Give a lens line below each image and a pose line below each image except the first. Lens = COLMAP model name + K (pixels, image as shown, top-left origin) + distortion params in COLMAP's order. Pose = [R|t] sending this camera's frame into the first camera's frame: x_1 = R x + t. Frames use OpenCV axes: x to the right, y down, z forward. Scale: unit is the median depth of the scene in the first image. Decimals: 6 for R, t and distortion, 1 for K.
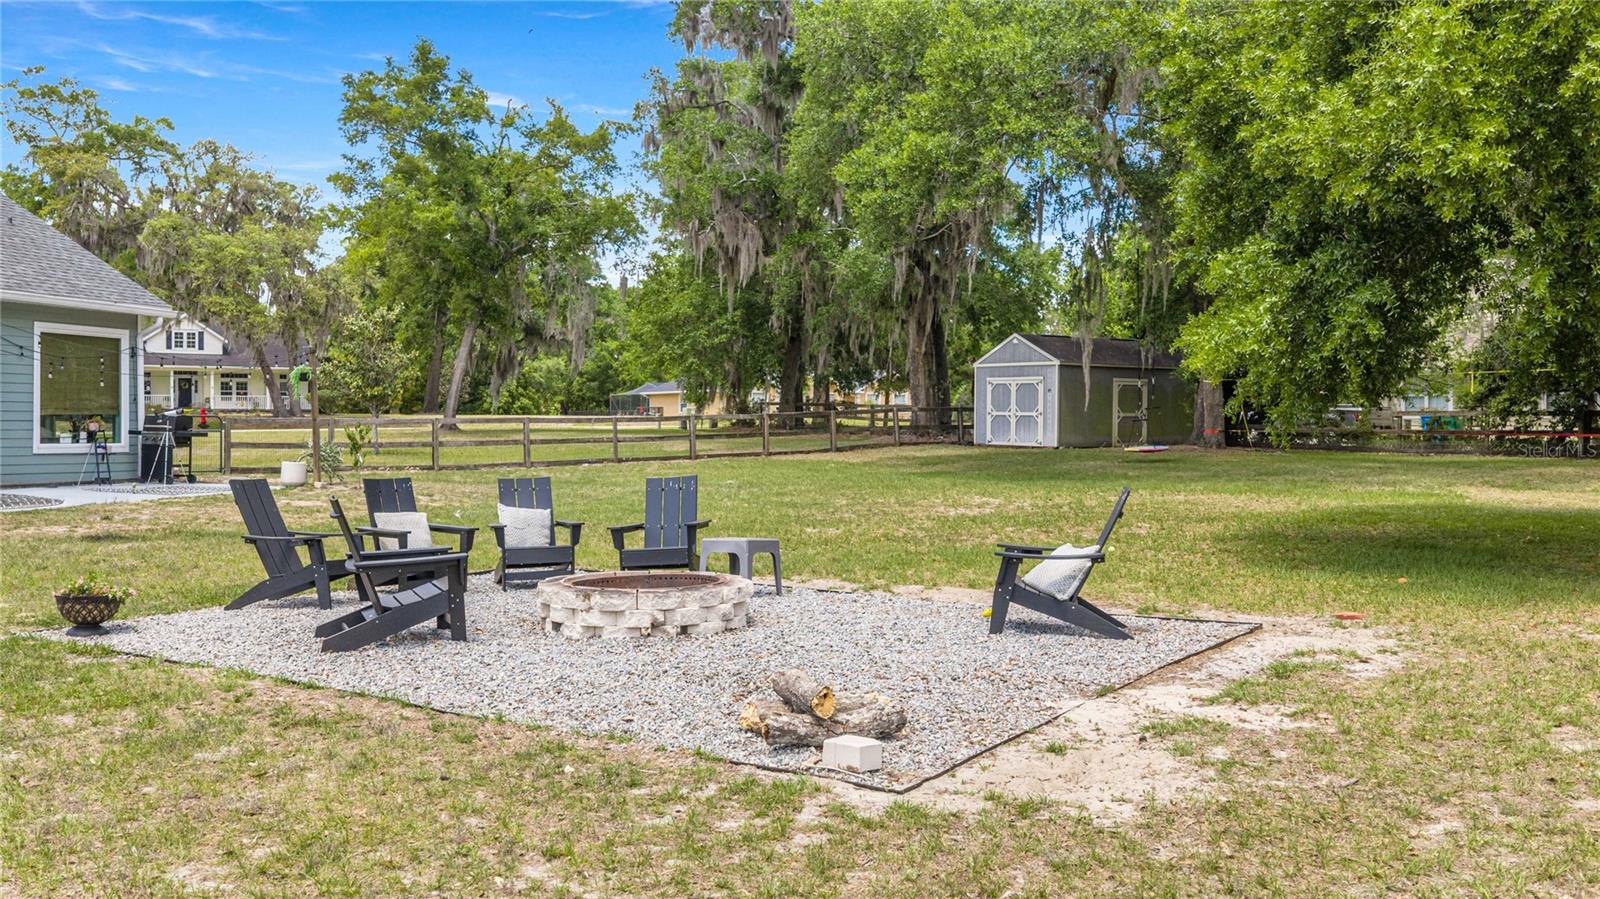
lens RADIAL K [[1328.7, 0, 799.1], [0, 1328.7, 445.8], [0, 0, 1]] dist [0.013024, -0.013999]
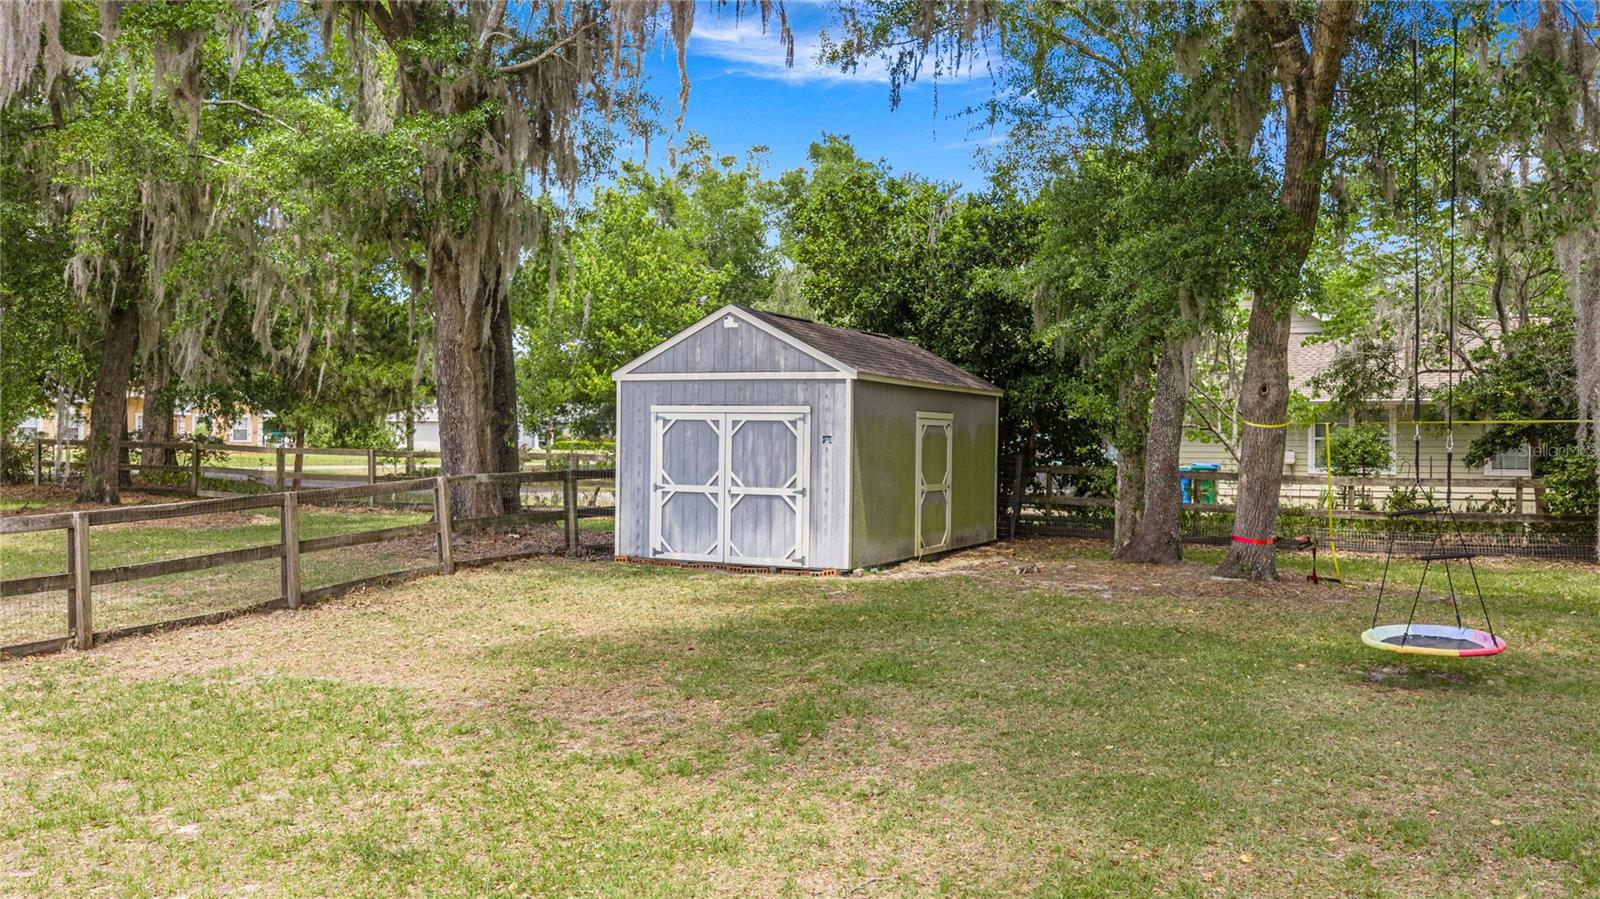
lens RADIAL K [[1328.7, 0, 804.9], [0, 1328.7, 449.4], [0, 0, 1]] dist [0.013024, -0.013999]
pose [[0.877681, -0.002025, 0.479241, -0.023583], [0.006575, 0.999948, -0.007816, -0.033085], [-0.479200, 0.010011, 0.877649, 0.594039]]
